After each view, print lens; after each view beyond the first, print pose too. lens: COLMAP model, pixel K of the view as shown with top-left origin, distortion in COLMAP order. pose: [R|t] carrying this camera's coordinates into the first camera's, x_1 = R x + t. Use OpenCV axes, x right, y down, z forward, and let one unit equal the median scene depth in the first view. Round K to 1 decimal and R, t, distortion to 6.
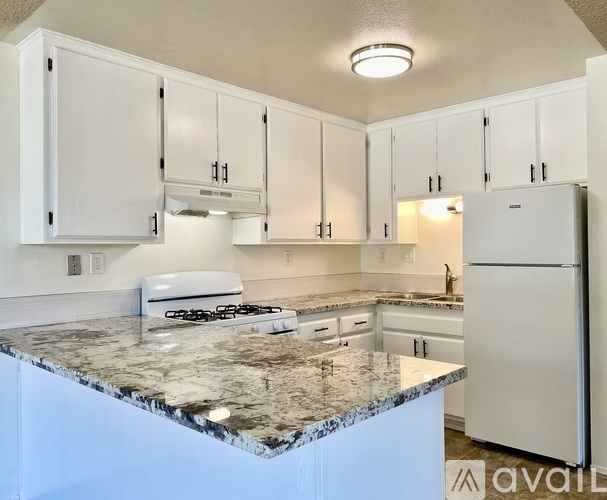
lens RADIAL K [[502.4, 0, 303.5], [0, 502.4, 250.0], [0, 0, 1]] dist [-0.006245, -0.002627]
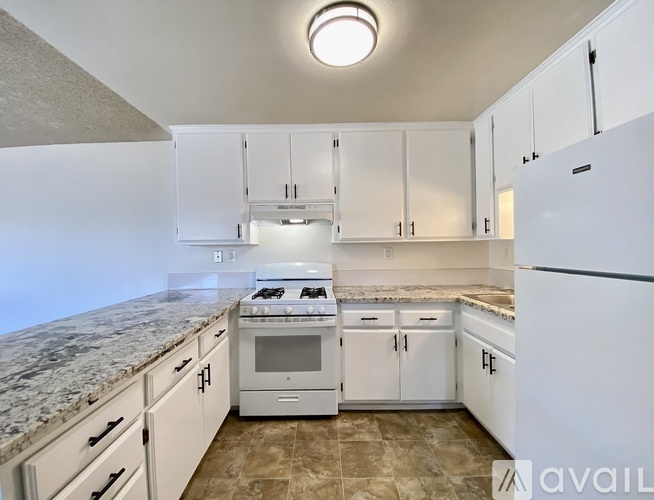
lens RADIAL K [[281.0, 0, 327.0], [0, 281.0, 250.0], [0, 0, 1]] dist [0.001280, -0.000200]
pose [[0.675833, 0.005166, -0.737037, 0.395791], [0.008593, 0.999852, 0.014887, -0.004424], [0.737005, -0.016395, 0.675689, 0.468756]]
